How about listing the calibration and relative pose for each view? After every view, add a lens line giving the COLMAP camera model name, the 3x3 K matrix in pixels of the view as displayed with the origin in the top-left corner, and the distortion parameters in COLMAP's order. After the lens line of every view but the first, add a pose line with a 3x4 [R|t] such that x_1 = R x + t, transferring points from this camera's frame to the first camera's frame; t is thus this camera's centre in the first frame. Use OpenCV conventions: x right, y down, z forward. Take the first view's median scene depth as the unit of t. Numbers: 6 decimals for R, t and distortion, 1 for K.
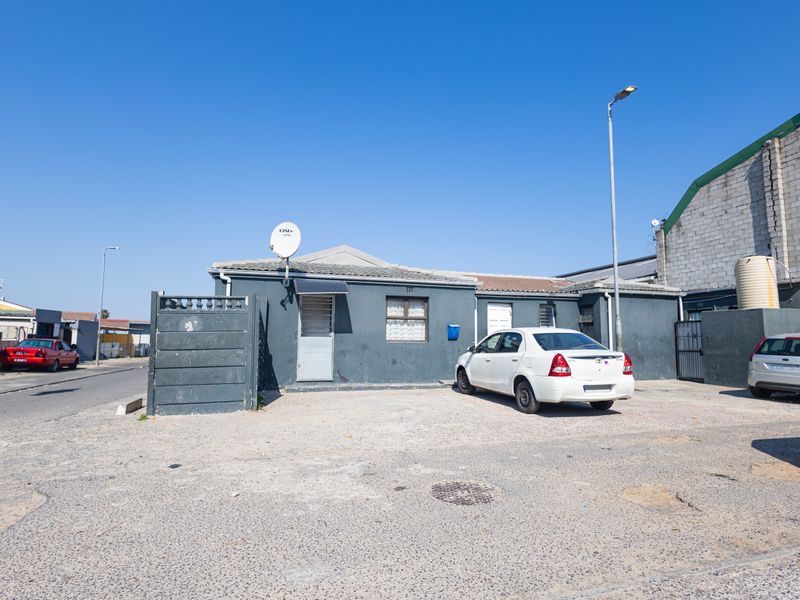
lens RADIAL K [[418.7, 0, 403.8], [0, 418.7, 301.3], [0, 0, 1]] dist [0.012656, 0.000373]
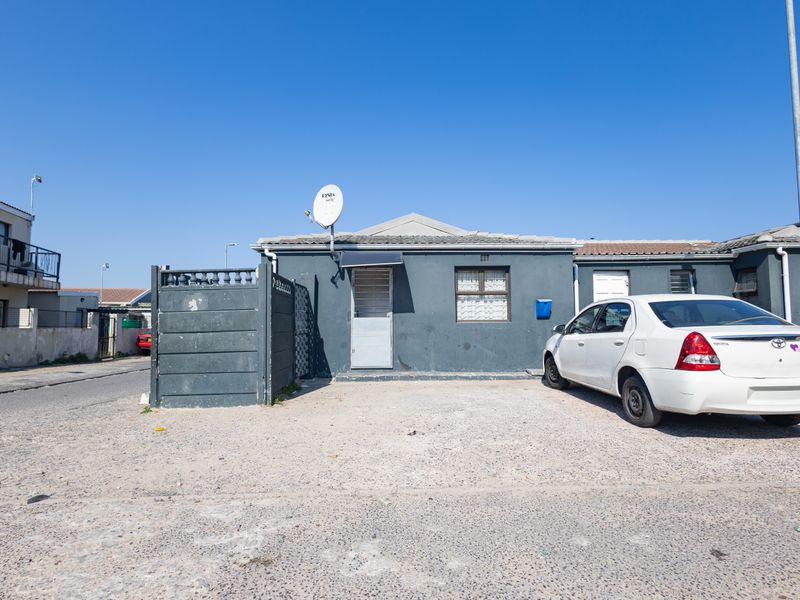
lens RADIAL K [[418.7, 0, 395.4], [0, 418.7, 299.1], [0, 0, 1]] dist [0.012656, 0.000373]
pose [[0.960741, -0.032382, -0.275552, 0.087379], [0.040724, 0.998867, 0.024604, 0.031524], [0.274443, -0.034860, 0.960971, 0.212750]]
